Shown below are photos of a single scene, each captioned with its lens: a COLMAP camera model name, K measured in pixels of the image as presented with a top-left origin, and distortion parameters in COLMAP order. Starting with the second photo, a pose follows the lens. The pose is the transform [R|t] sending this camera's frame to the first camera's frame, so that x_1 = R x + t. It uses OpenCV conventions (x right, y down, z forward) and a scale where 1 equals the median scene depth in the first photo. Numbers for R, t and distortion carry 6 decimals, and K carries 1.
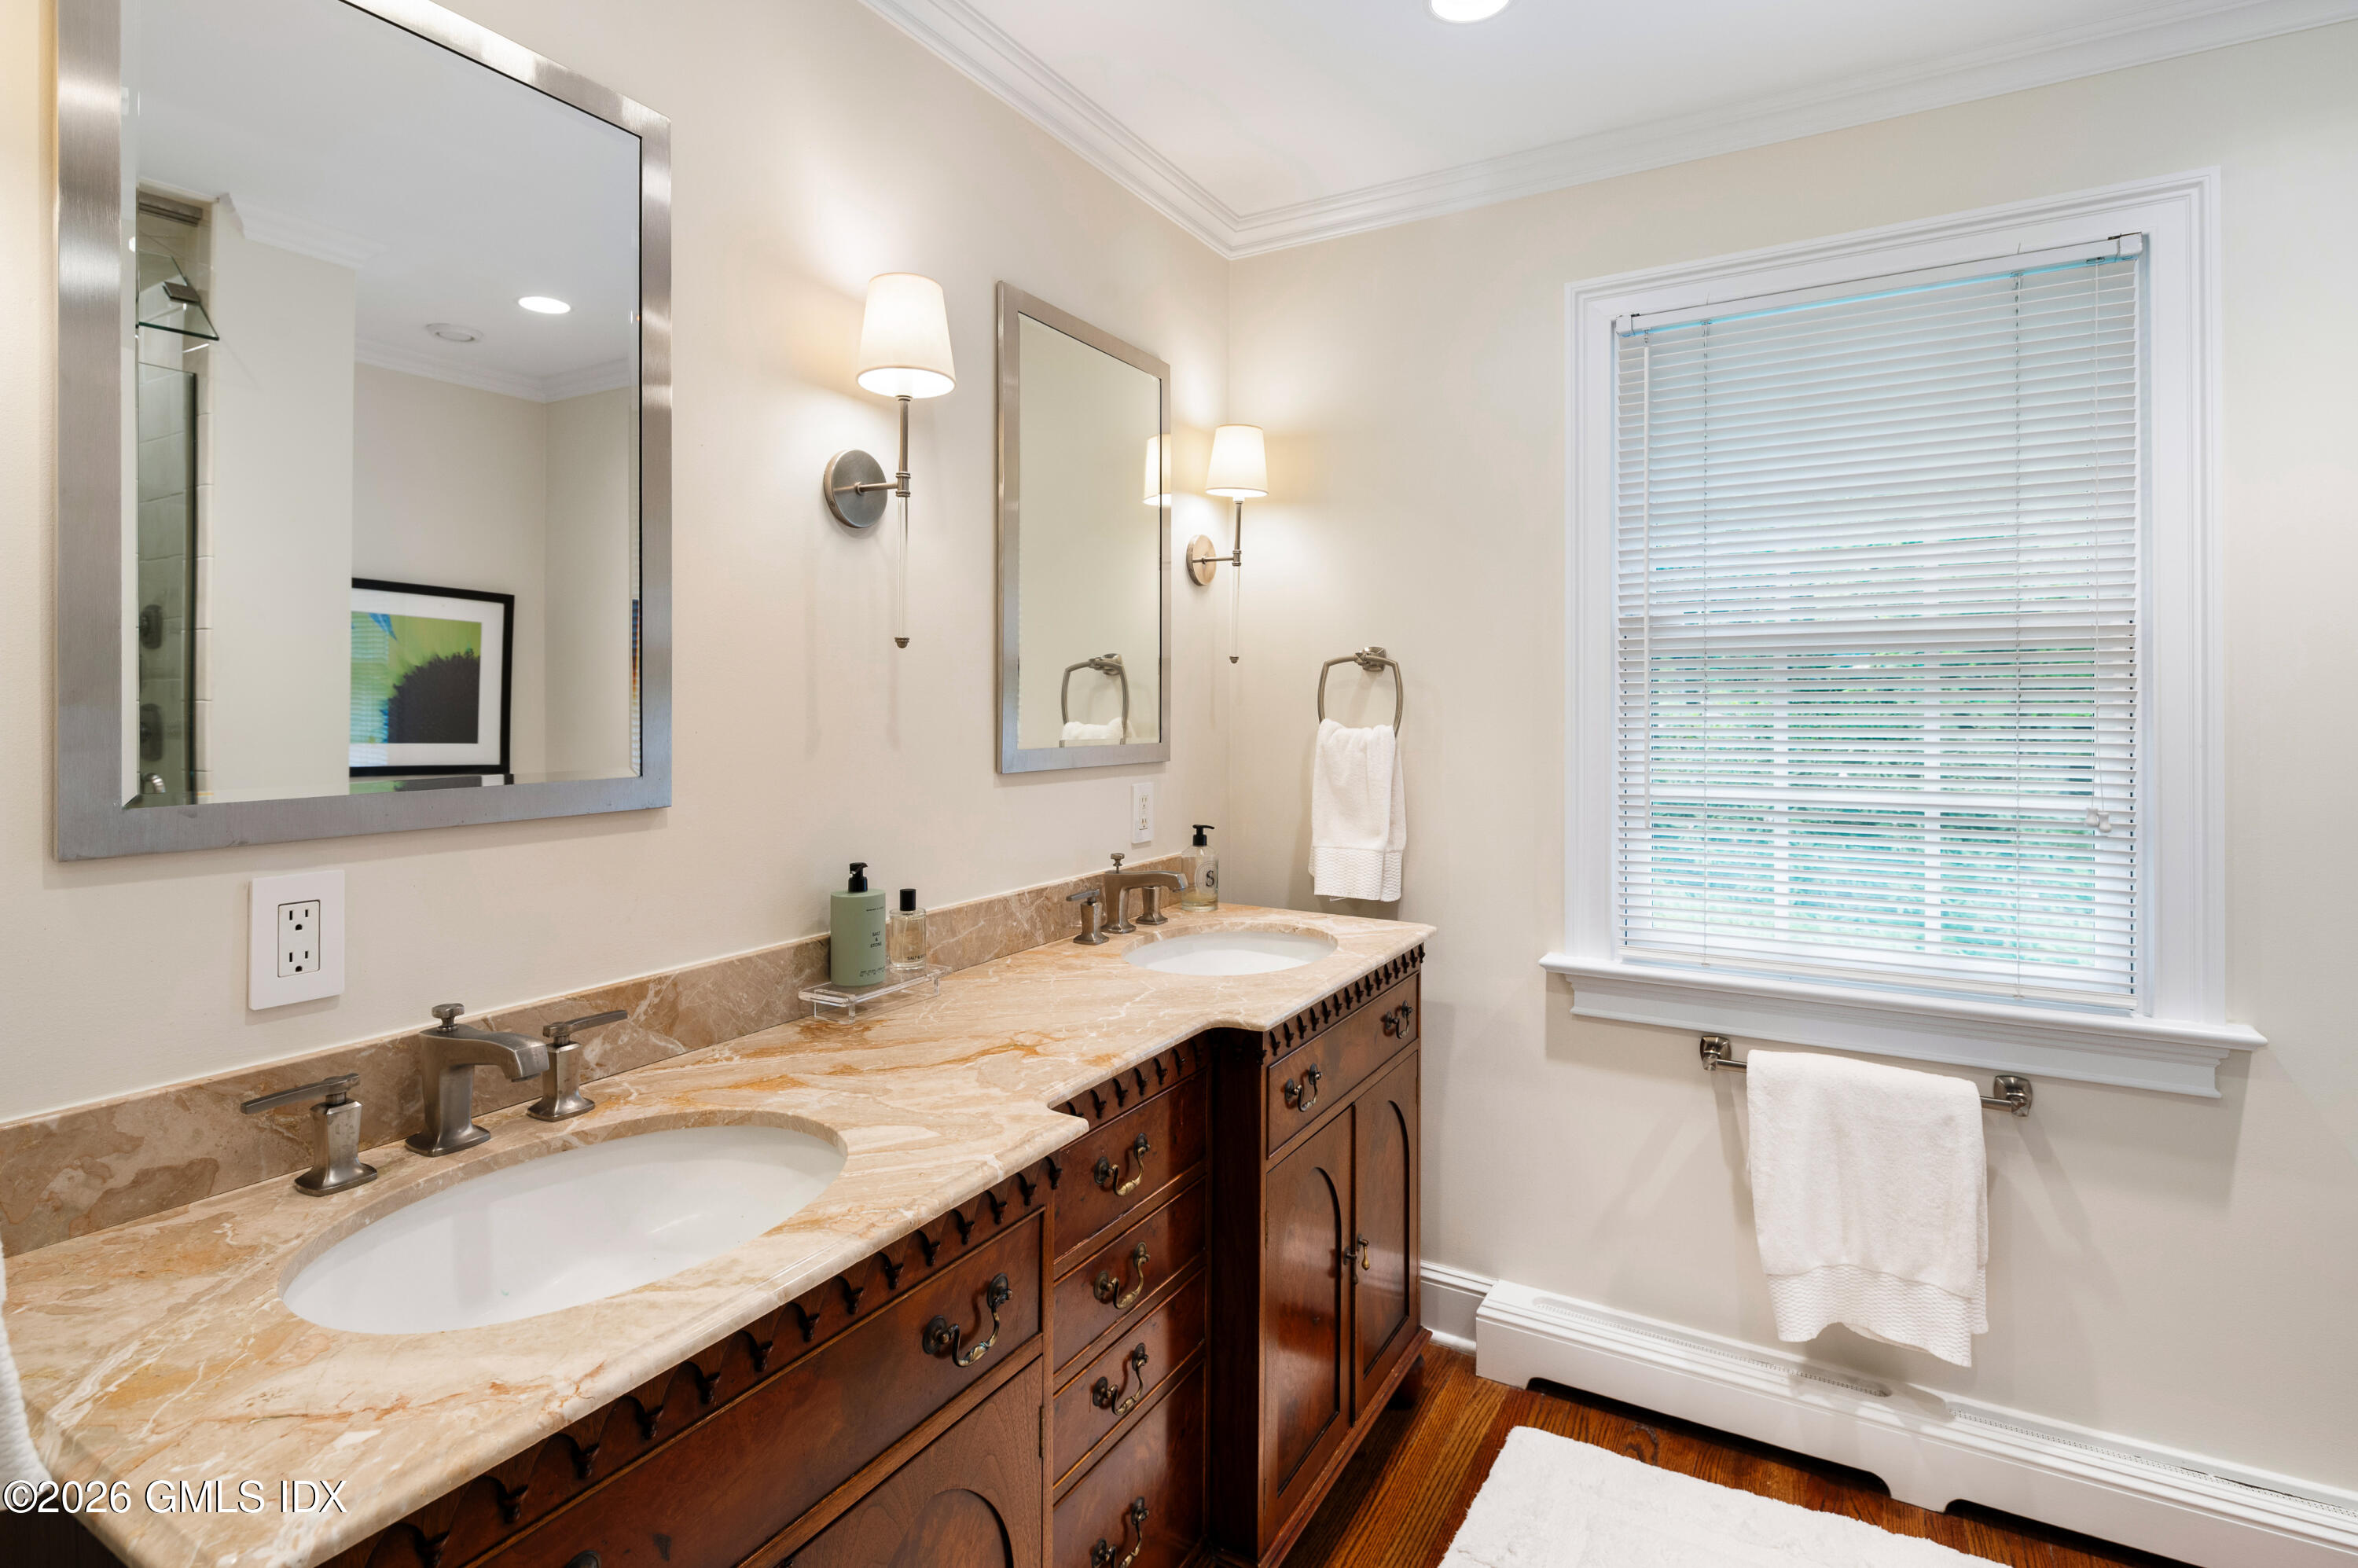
lens RADIAL K [[1150.2, 0, 1175.7], [0, 1150.2, 702.8], [0, 0, 1]] dist [0.000943, -0.002212]
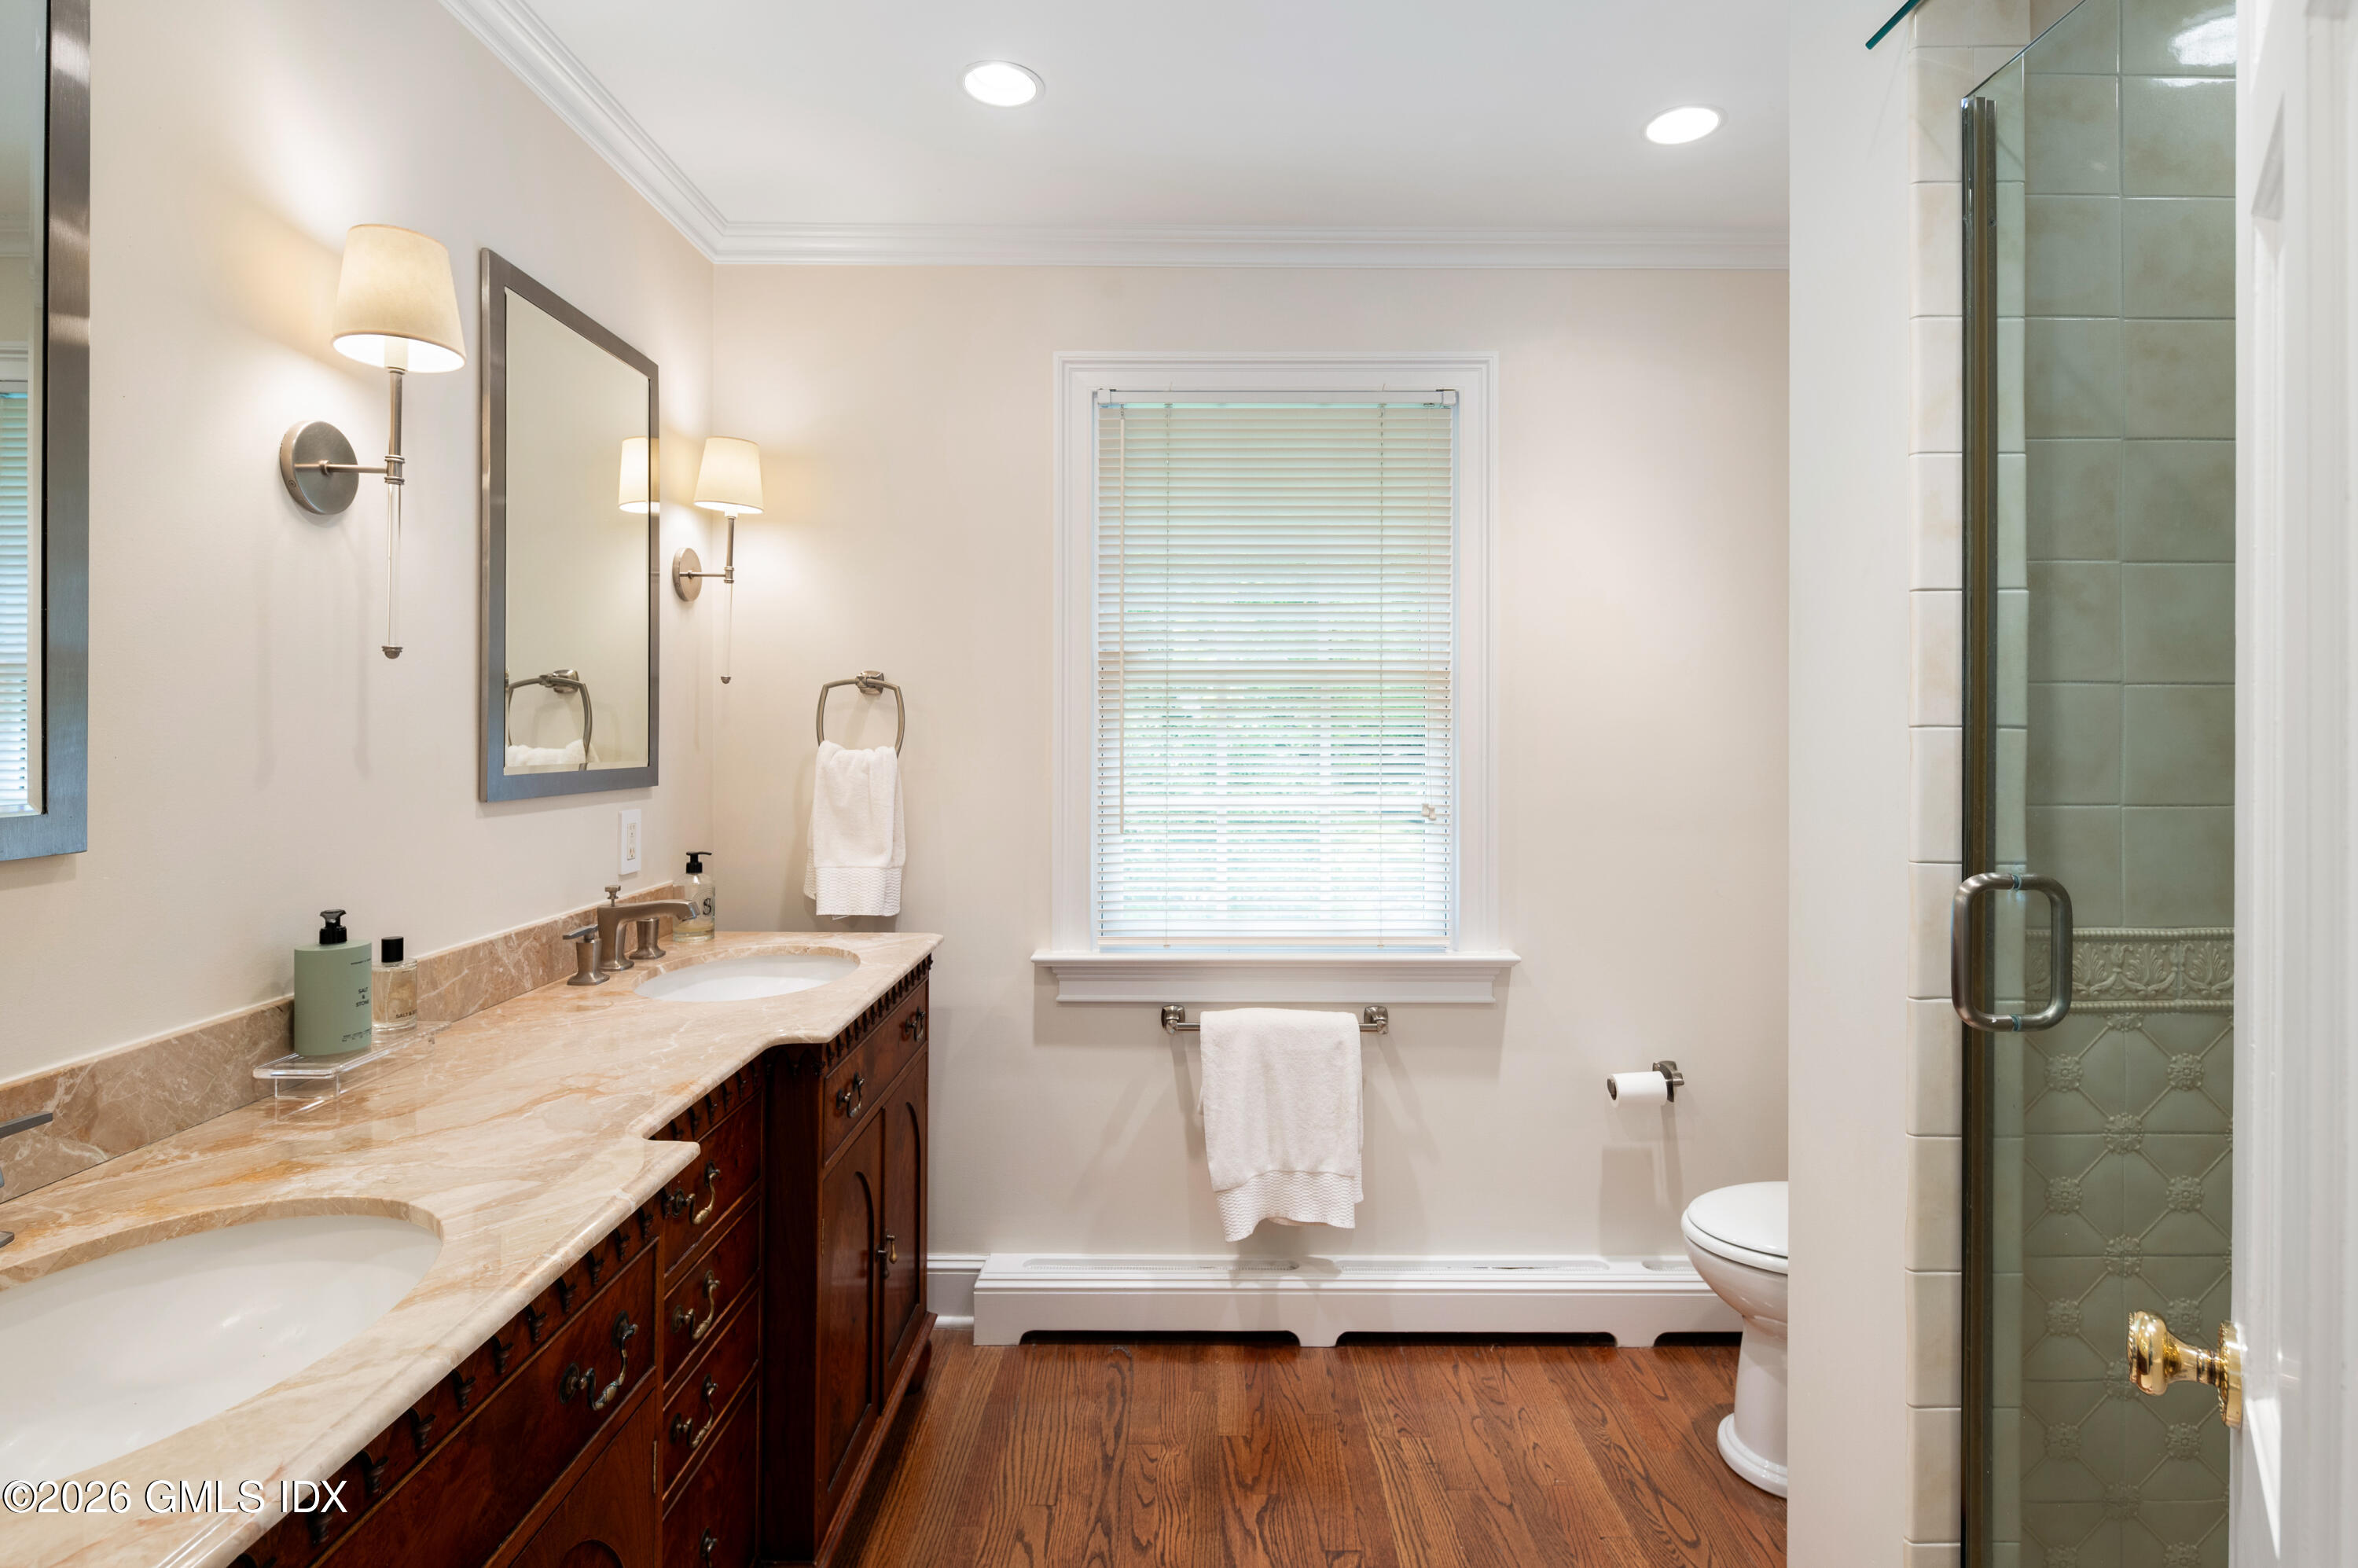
lens RADIAL K [[1153.9, 0, 1182.5], [0, 1153.9, 732.8], [0, 0, 1]] dist [-0.000526, -0.005734]
pose [[0.864254, 0.000372, 0.503056, -0.137541], [-0.002640, 0.999989, 0.003796, 0.002950], [-0.503049, -0.004609, 0.864246, -0.042485]]
